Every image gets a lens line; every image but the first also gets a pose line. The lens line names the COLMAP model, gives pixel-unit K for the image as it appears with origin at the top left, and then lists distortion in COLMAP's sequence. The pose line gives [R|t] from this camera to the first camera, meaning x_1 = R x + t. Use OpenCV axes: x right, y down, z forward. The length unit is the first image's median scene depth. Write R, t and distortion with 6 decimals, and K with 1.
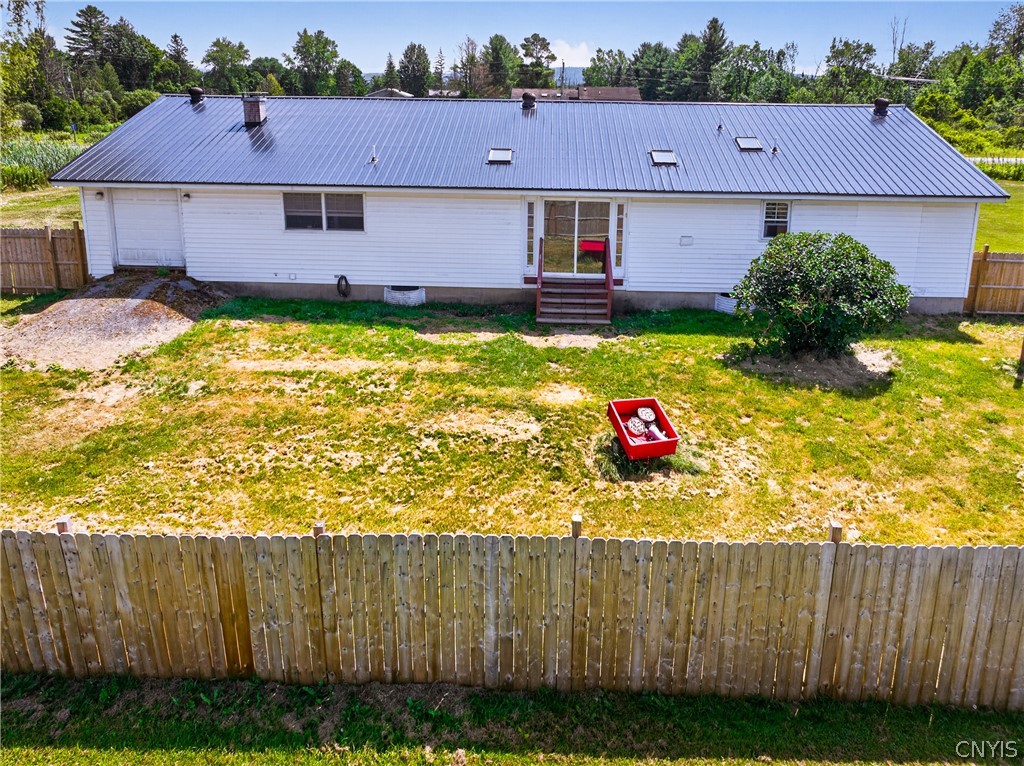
lens RADIAL K [[700.5, 0, 511.7], [0, 700.5, 305.2], [0, 0, 1]] dist [-0.005551, 0.002465]
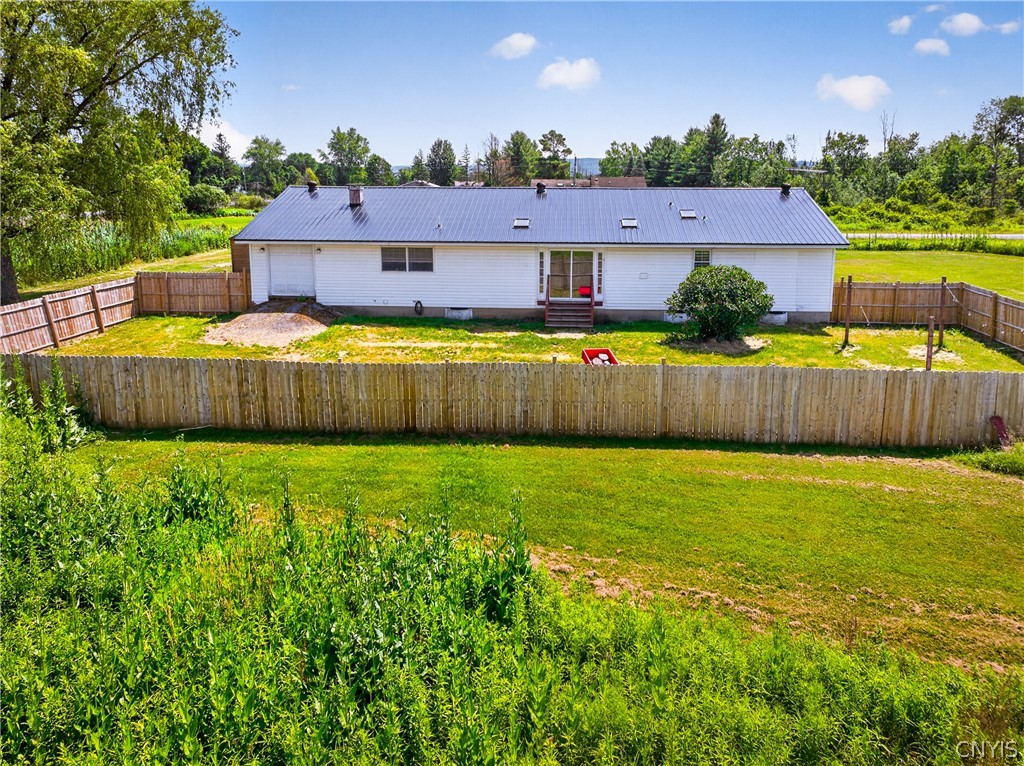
lens RADIAL K [[697.8, 0, 513.0], [0, 697.8, 331.0], [0, 0, 1]] dist [0.003262, -0.008262]
pose [[0.999602, -0.004633, -0.027837, 0.005882], [0.002224, 0.996298, -0.085940, 0.144620], [0.028132, 0.085844, 0.995911, -0.471235]]
